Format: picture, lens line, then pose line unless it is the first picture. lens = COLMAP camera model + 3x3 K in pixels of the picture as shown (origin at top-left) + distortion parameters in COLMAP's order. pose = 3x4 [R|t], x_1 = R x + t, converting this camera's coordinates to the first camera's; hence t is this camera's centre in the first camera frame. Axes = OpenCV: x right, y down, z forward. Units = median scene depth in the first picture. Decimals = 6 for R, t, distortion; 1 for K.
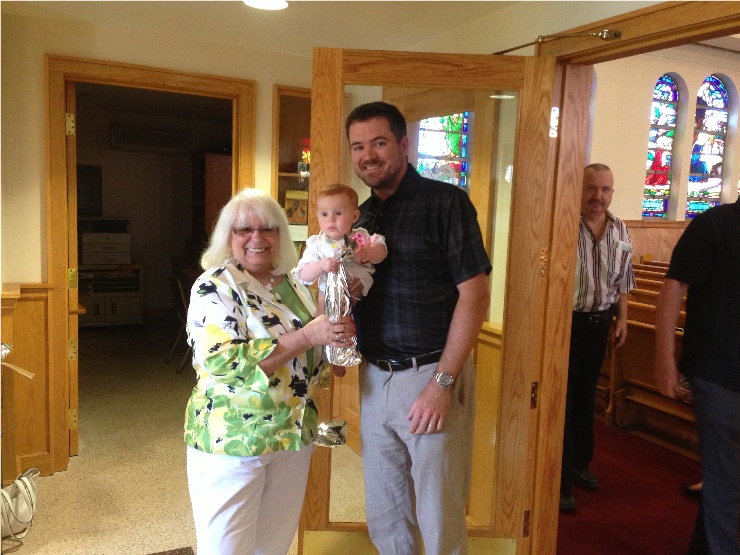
lens RADIAL K [[651.6, 0, 372.4], [0, 651.6, 276.9], [0, 0, 1]] dist [0.085092, -0.100684]
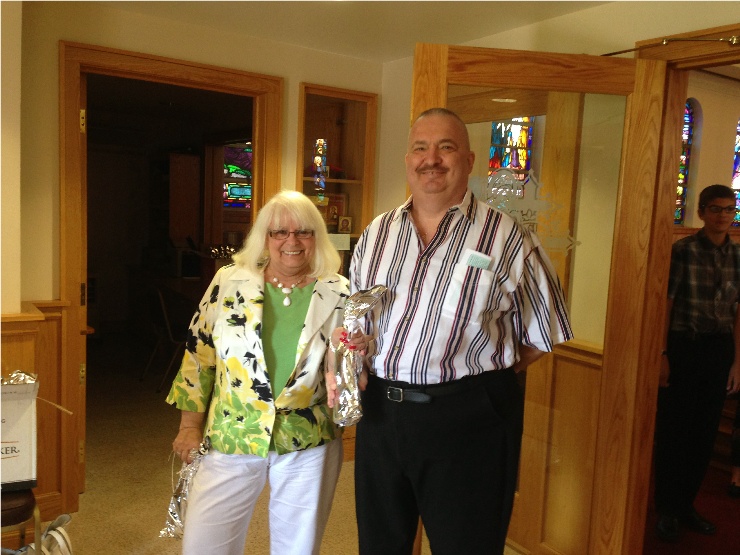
lens RADIAL K [[651.6, 0, 366.1], [0, 651.6, 275.9], [0, 0, 1]] dist [0.085092, -0.100684]
pose [[0.992464, -0.009133, 0.122194, -0.195325], [0.009457, 0.999953, -0.002074, -0.018098], [-0.122169, 0.003214, 0.992504, 0.076036]]
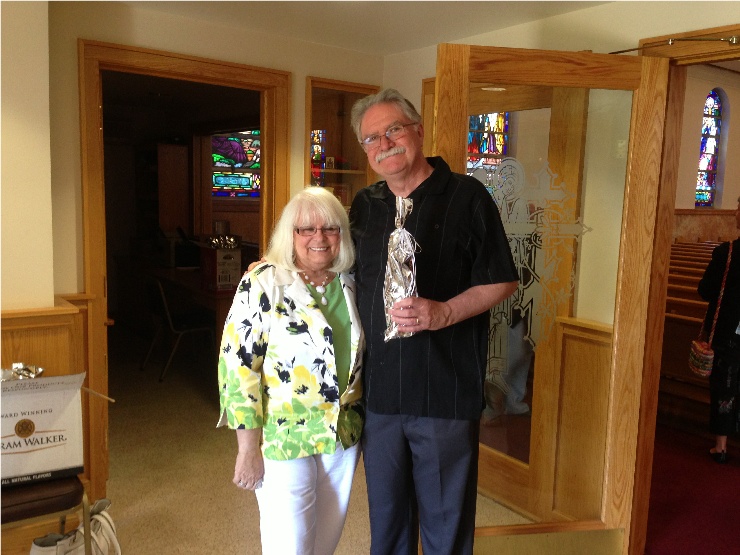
lens RADIAL K [[651.6, 0, 366.3], [0, 651.6, 270.3], [0, 0, 1]] dist [0.085092, -0.100684]
pose [[0.985273, -0.032100, 0.167951, -0.264596], [0.030239, 0.999450, 0.013627, -0.023307], [-0.168296, -0.008348, 0.985701, 0.046000]]
